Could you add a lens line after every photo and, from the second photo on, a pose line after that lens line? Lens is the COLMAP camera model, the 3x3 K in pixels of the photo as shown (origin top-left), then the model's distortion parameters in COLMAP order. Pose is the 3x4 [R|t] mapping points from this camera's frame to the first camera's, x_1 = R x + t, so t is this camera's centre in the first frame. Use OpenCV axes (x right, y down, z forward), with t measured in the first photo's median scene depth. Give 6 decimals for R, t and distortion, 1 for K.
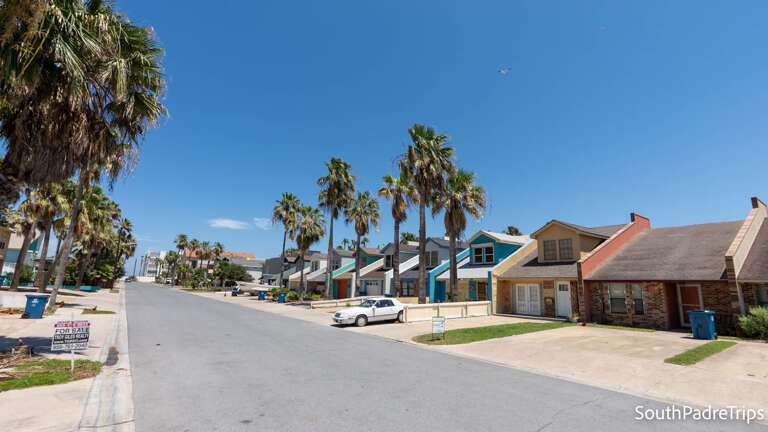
lens RADIAL K [[367.7, 0, 384.8], [0, 367.7, 218.8], [0, 0, 1]] dist [-0.001914, -0.000378]
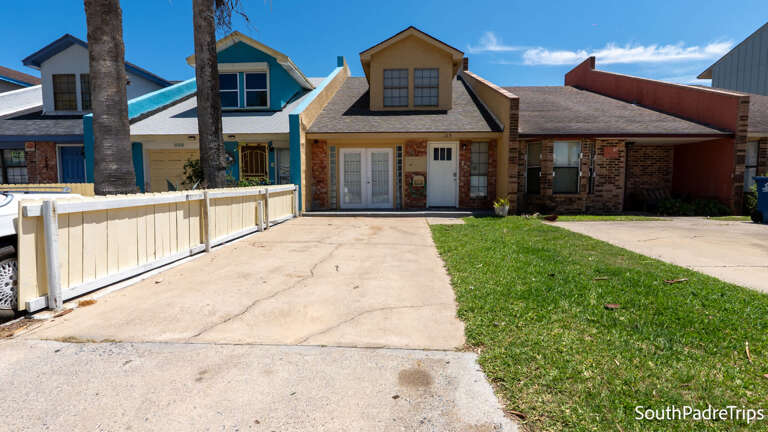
lens RADIAL K [[350.9, 0, 384.2], [0, 350.9, 213.0], [0, 0, 1]] dist [-0.010312, -0.000183]
pose [[0.614062, -0.082410, 0.784943, 0.026812], [-0.126284, 0.971462, 0.200784, 0.158295], [-0.779089, -0.222420, 0.586131, 0.662752]]
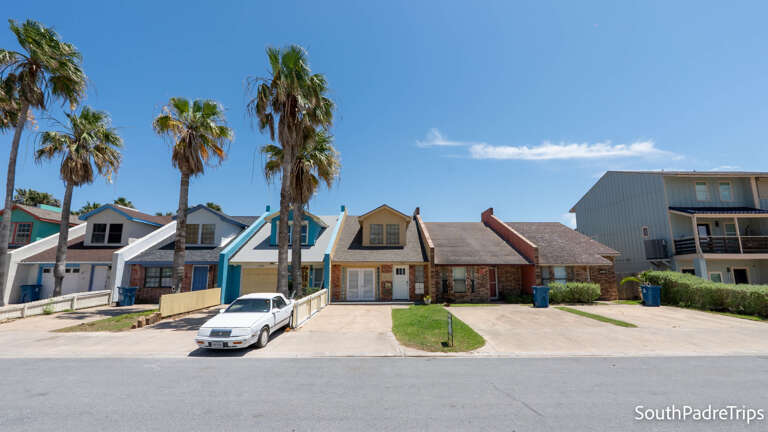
lens RADIAL K [[358.2, 0, 384.0], [0, 358.2, 216.0], [0, 0, 1]] dist [-0.002964, -0.000053]
pose [[0.568258, 0.107419, 0.815809, -0.328764], [-0.134290, 0.990257, -0.036848, 0.068331], [-0.811819, -0.088616, 0.577146, 0.419246]]
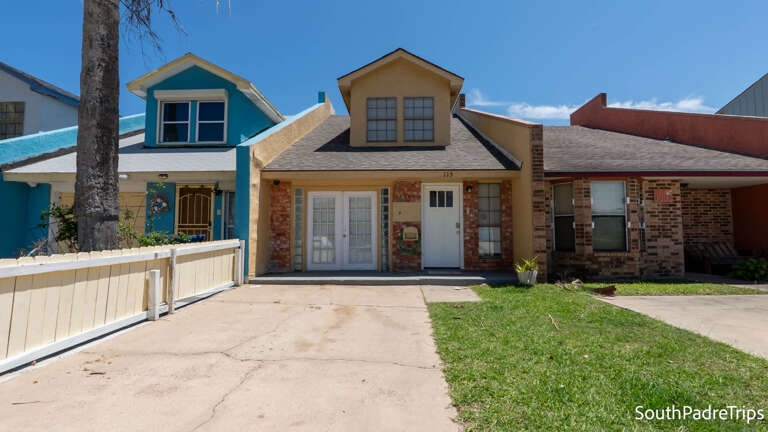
lens RADIAL K [[346.0, 0, 383.1], [0, 346.0, 213.2], [0, 0, 1]] dist [-0.008146, -0.000231]
pose [[0.601867, 0.024057, 0.798234, 0.123886], [-0.128013, 0.989527, 0.066699, 0.164194], [-0.788270, -0.142328, 0.598643, 0.722772]]
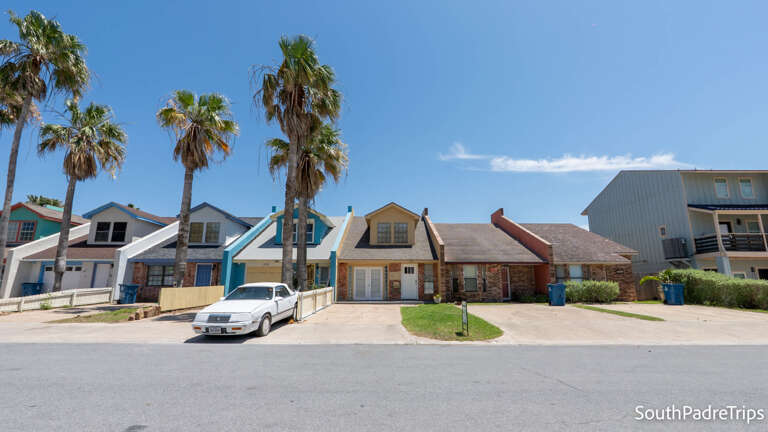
lens RADIAL K [[356.8, 0, 384.9], [0, 356.8, 218.9], [0, 0, 1]] dist [-0.002667, -0.000402]
pose [[0.580804, 0.127809, 0.803947, -0.304039], [-0.134418, 0.989098, -0.060135, 0.103217], [-0.802869, -0.073138, 0.591652, 0.435429]]
